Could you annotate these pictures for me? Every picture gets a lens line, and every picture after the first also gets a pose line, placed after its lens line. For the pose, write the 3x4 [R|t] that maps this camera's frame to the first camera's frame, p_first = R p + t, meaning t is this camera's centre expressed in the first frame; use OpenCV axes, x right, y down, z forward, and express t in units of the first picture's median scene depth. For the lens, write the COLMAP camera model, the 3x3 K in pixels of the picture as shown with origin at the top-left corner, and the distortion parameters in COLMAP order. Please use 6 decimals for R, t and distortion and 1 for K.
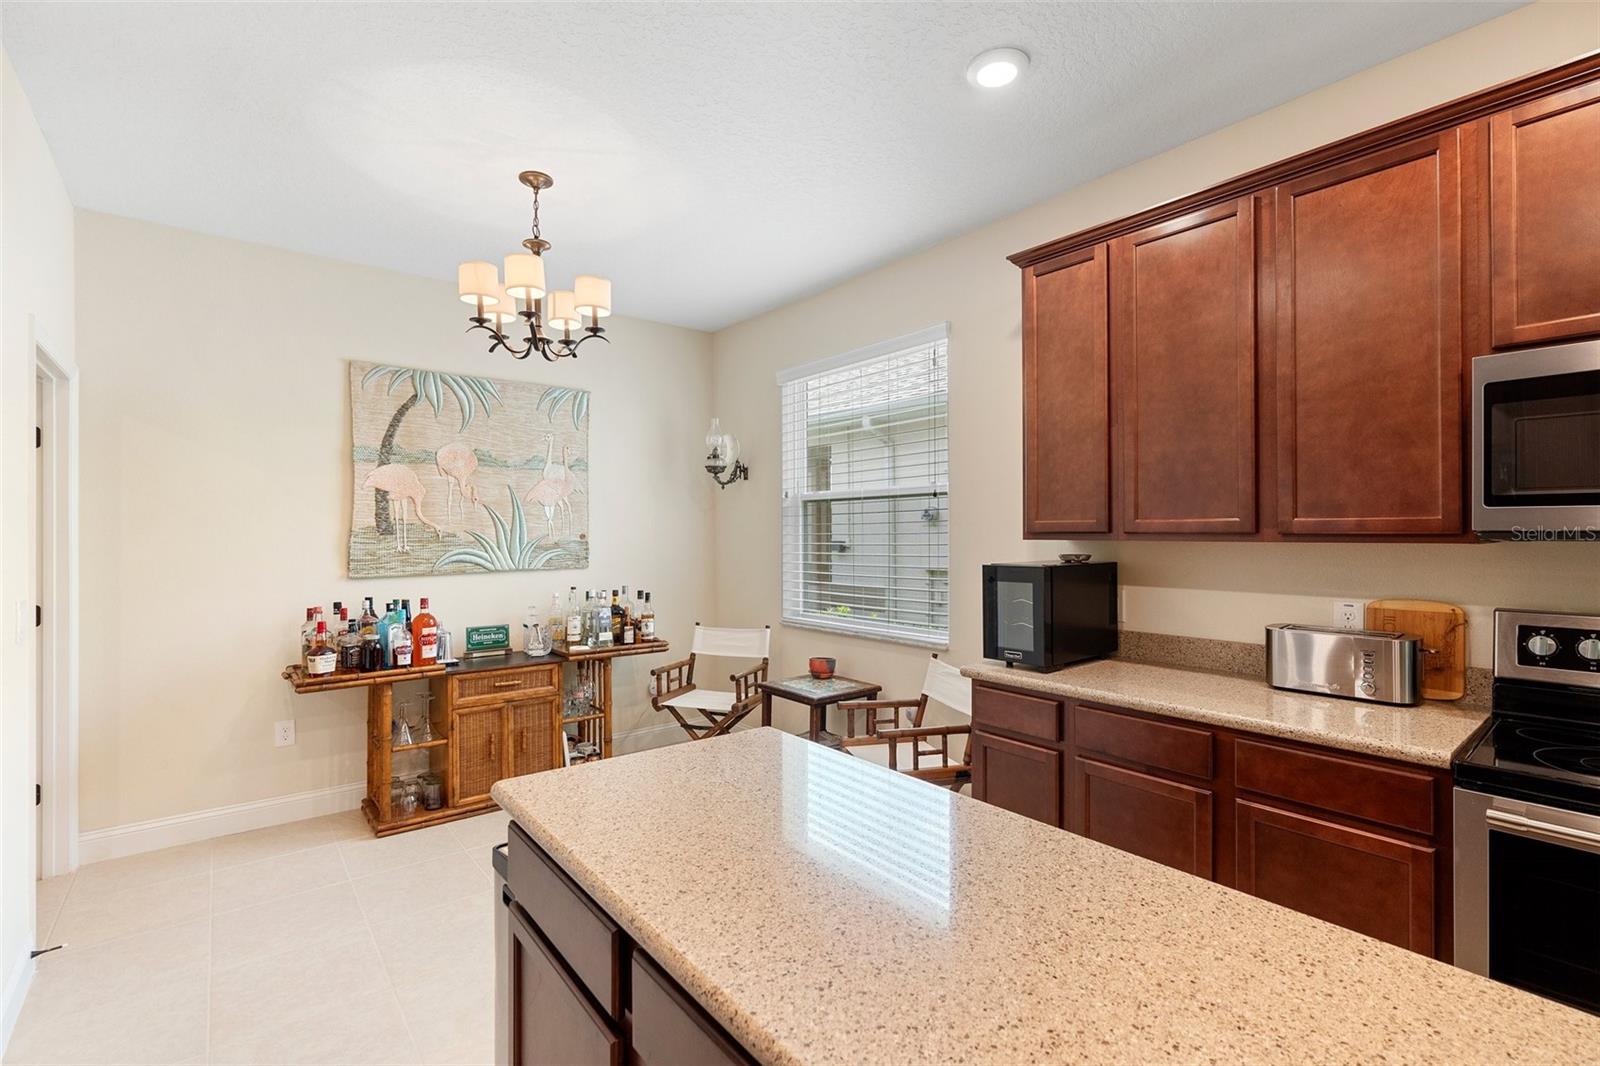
lens RADIAL K [[726.5, 0, 791.6], [0, 726.5, 532.4], [0, 0, 1]] dist [-0.010157, 0.003324]
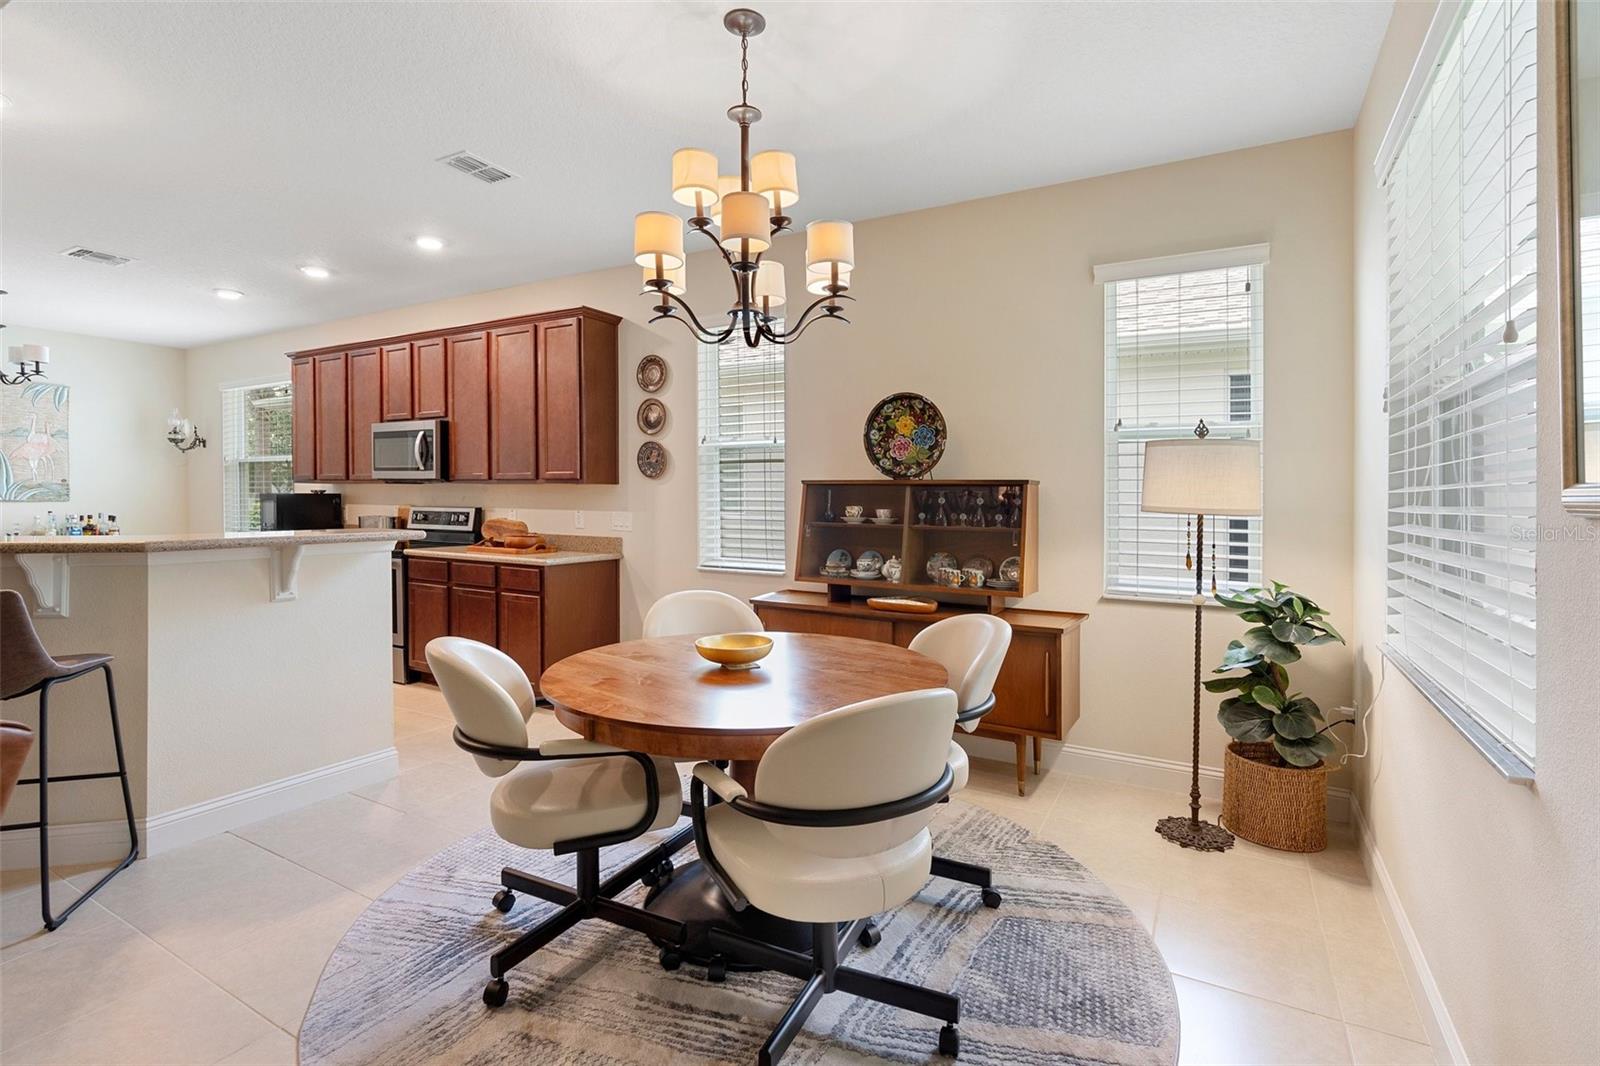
lens RADIAL K [[730.6, 0, 793.8], [0, 730.6, 513.0], [0, 0, 1]] dist [-0.002774, 0.002800]
pose [[0.924117, 0.005931, 0.382064, 0.642865], [-0.013889, 0.999740, 0.018074, 0.028915], [-0.381858, -0.022009, 0.923959, -1.196370]]
